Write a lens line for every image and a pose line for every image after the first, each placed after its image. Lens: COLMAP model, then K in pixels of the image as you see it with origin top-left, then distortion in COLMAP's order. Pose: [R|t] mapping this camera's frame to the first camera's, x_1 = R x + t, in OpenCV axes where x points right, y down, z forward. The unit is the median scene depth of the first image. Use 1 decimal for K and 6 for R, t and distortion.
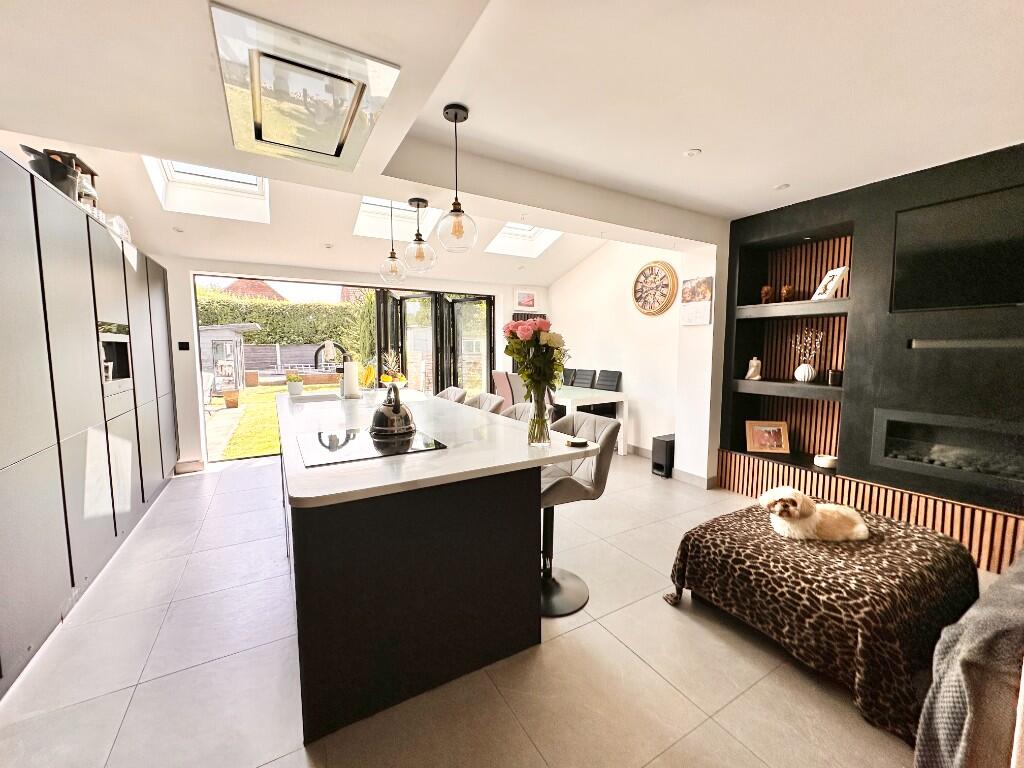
lens RADIAL K [[409.5, 0, 512.0], [0, 409.5, 384.0], [0, 0, 1]] dist [-0.000005, 0.000081]
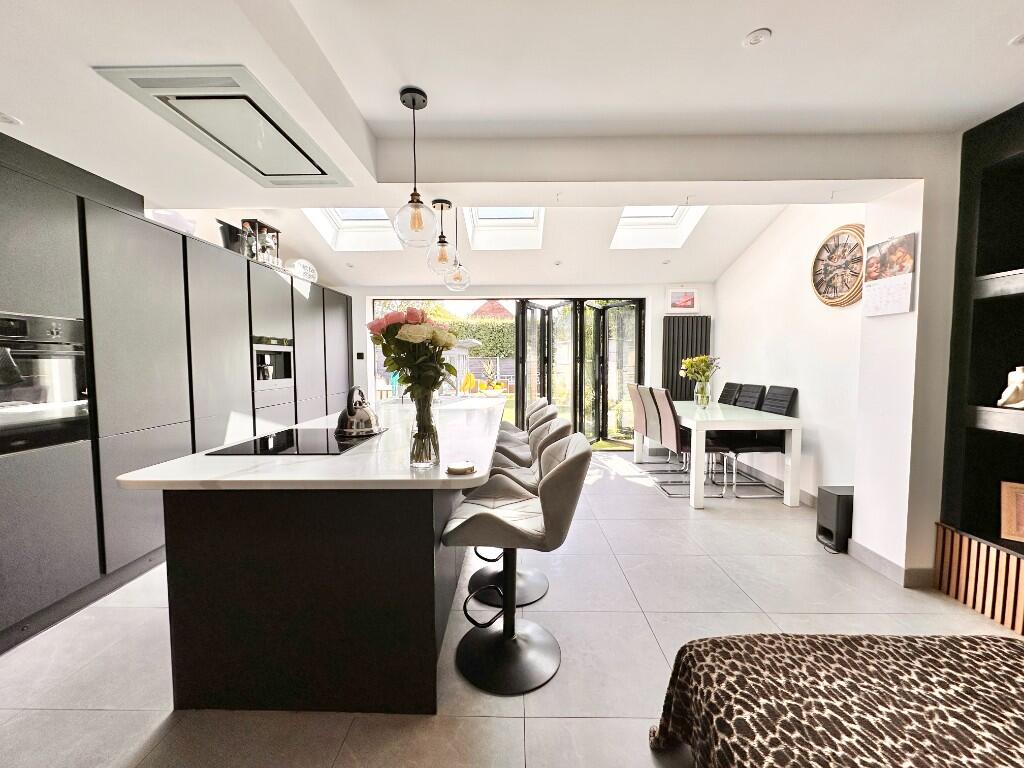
lens RADIAL K [[409.5, 0, 512.0], [0, 409.5, 384.0], [0, 0, 1]] dist [-0.000005, 0.000081]
pose [[0.853245, 0.027554, -0.520782, 0.291137], [-0.044581, 0.998802, -0.020196, -0.001370], [0.519601, 0.040449, 0.853451, 0.180394]]
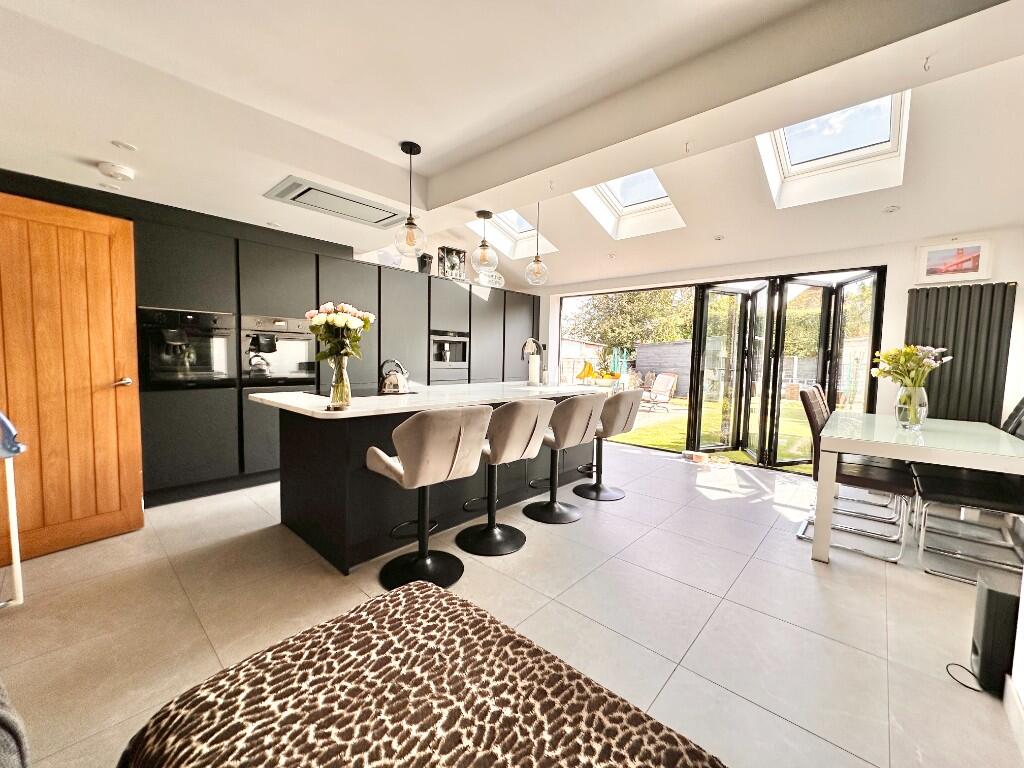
lens RADIAL K [[409.5, 0, 512.0], [0, 409.5, 384.0], [0, 0, 1]] dist [-0.000005, 0.000081]
pose [[0.293081, 0.071858, -0.953383, 0.636916], [-0.109619, 0.993121, 0.041154, -0.010758], [0.949783, 0.092448, 0.298942, 0.514431]]
